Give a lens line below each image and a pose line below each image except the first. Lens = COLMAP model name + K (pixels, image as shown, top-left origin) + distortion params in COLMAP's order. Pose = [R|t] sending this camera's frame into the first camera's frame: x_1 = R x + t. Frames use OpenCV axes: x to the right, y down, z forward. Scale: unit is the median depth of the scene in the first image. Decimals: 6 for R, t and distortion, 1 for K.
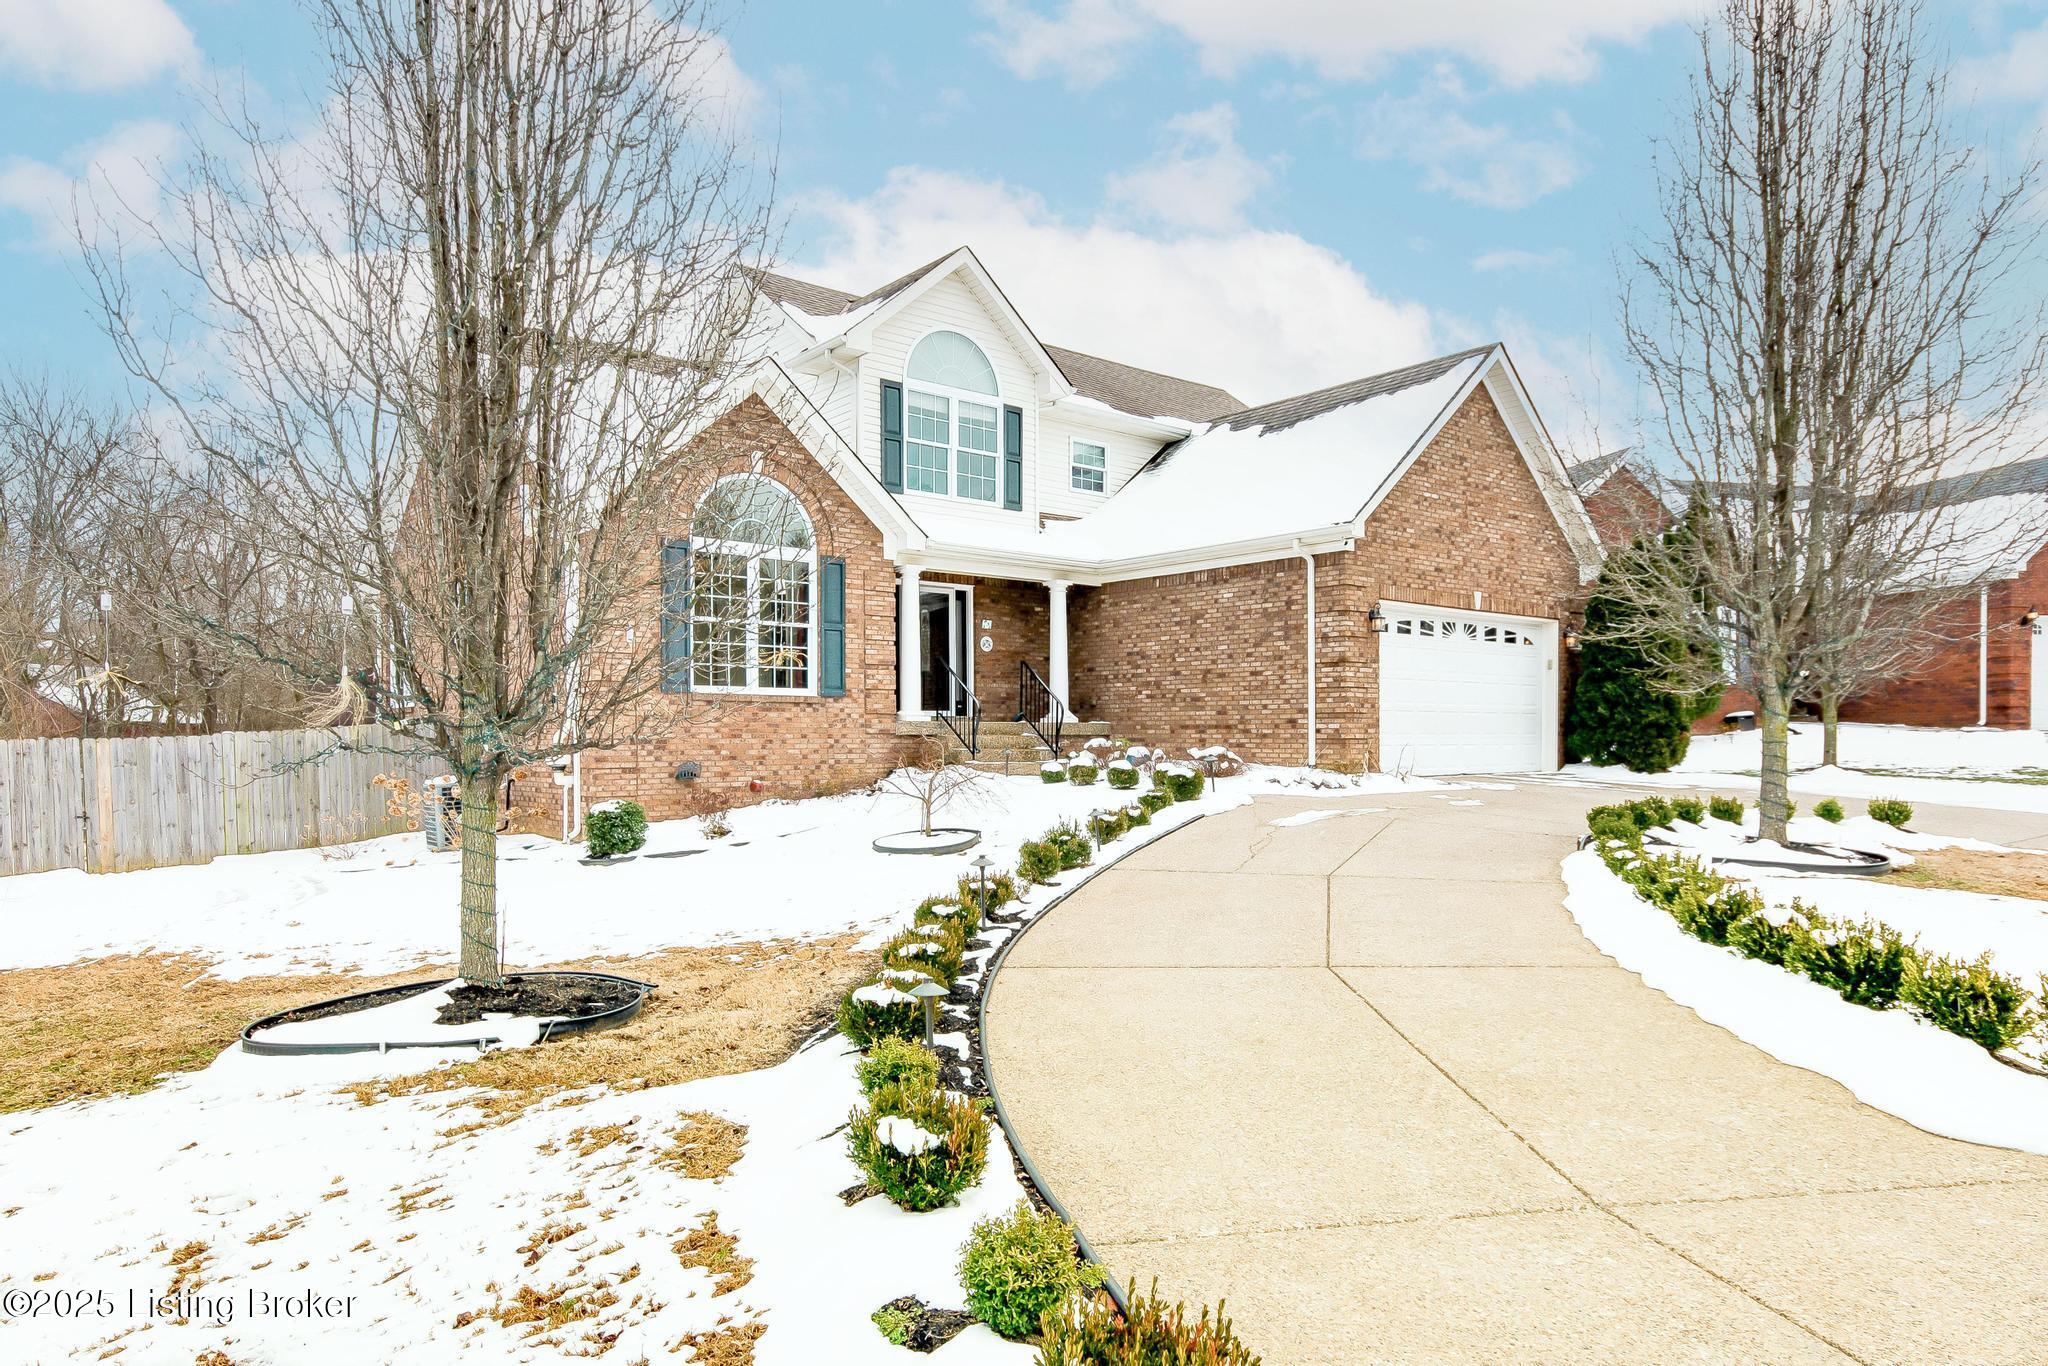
lens RADIAL K [[1220.0, 0, 1046.9], [0, 1220.0, 780.5], [0, 0, 1]] dist [-0.007324, -0.002337]
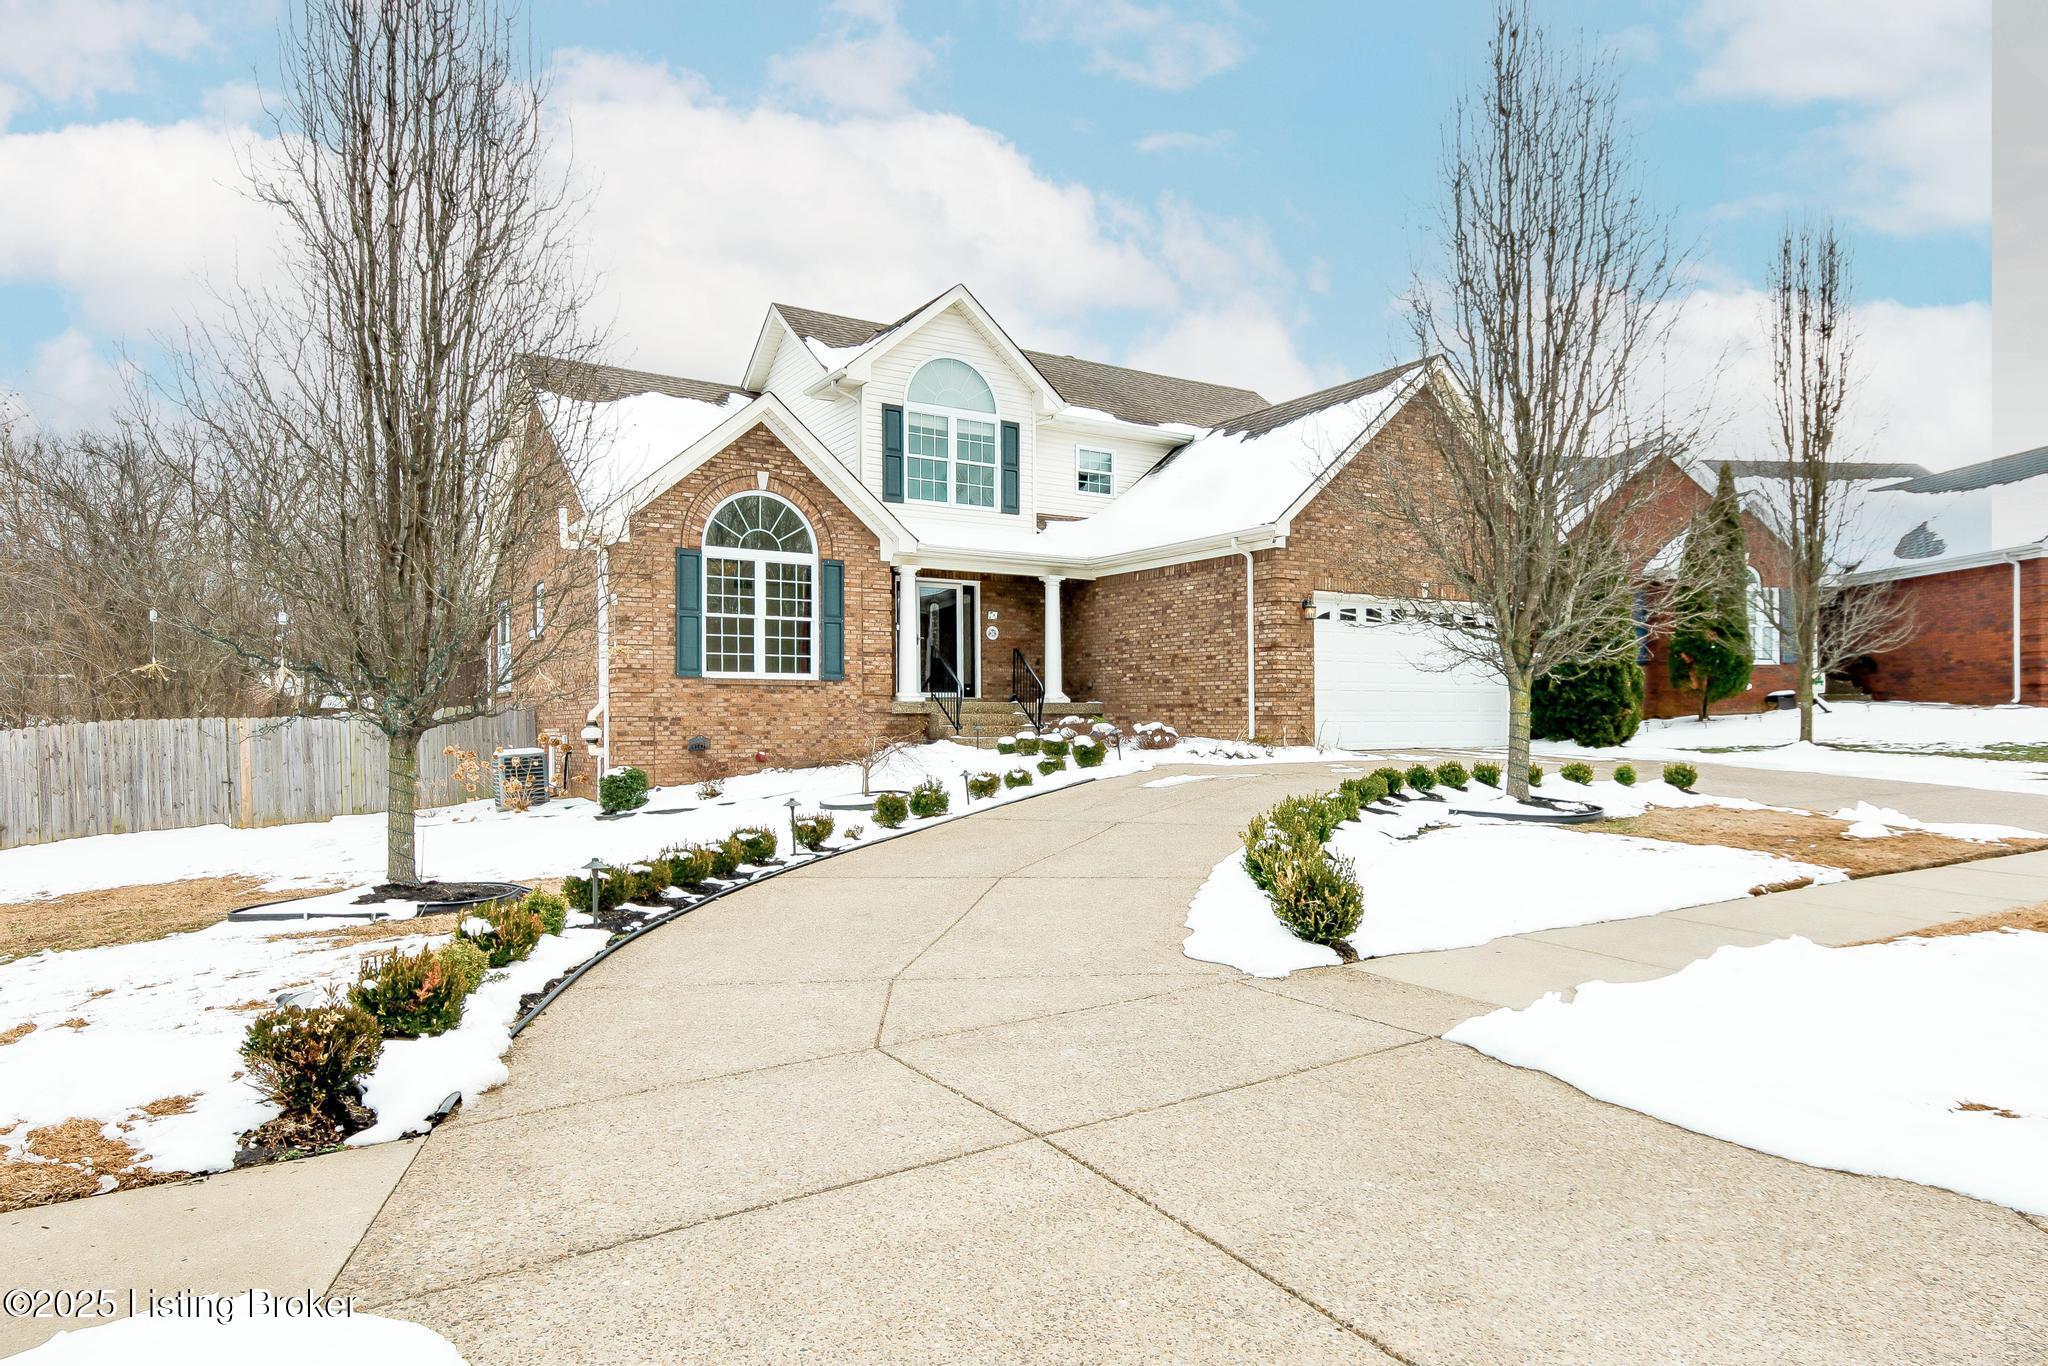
lens RADIAL K [[1229.8, 0, 1105.7], [0, 1229.8, 756.9], [0, 0, 1]] dist [-0.008320, 0.000537]
pose [[0.995097, 0.000446, -0.098904, 0.185601], [-0.001200, 0.999971, -0.007564, 0.011586], [0.098898, 0.007646, 0.995068, -0.126849]]
